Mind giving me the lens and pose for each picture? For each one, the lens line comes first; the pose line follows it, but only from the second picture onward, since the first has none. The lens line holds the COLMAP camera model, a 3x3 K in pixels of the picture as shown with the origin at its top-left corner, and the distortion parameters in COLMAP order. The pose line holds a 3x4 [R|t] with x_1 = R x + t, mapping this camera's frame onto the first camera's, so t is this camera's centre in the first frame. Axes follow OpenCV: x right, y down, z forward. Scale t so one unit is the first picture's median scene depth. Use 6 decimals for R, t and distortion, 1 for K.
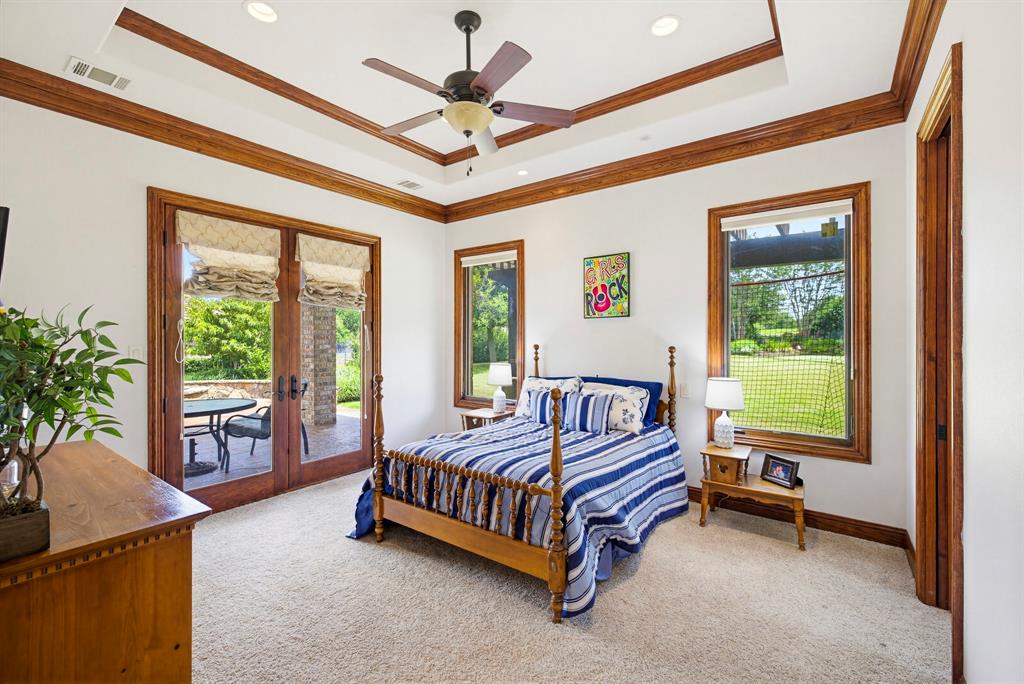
lens RADIAL K [[443.6, 0, 507.9], [0, 443.6, 339.5], [0, 0, 1]] dist [0.002497, -0.000548]
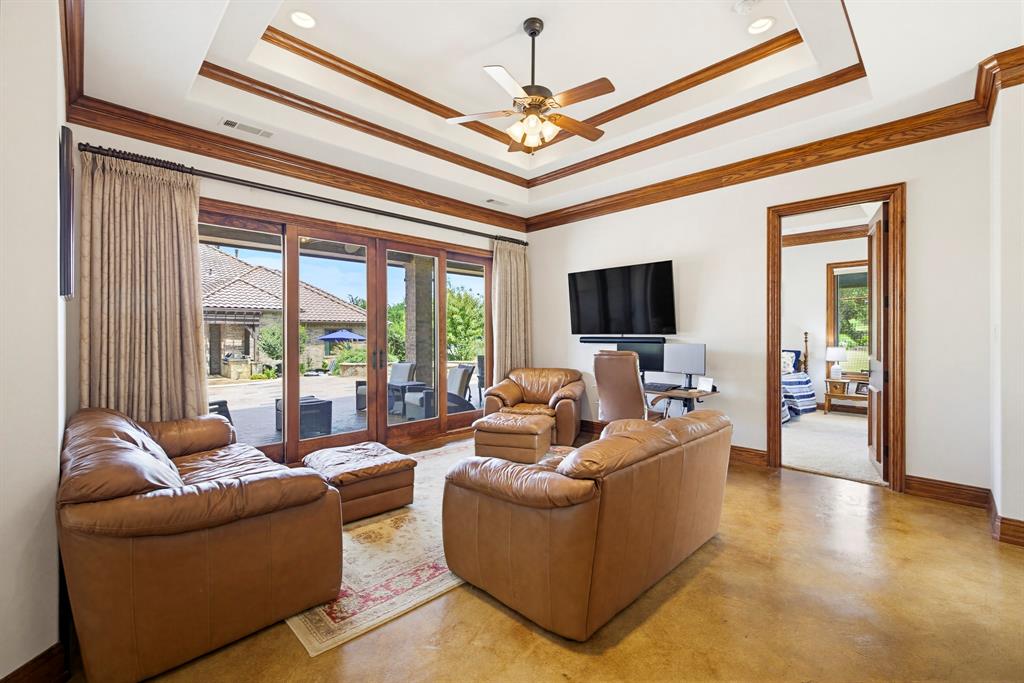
lens RADIAL K [[443.6, 0, 515.1], [0, 443.6, 340.5], [0, 0, 1]] dist [0.002497, -0.000548]
pose [[0.993486, -0.005918, -0.113804, -0.730395], [0.007165, 0.999919, 0.010551, 0.022469], [0.113733, -0.011298, 0.993447, -1.179896]]
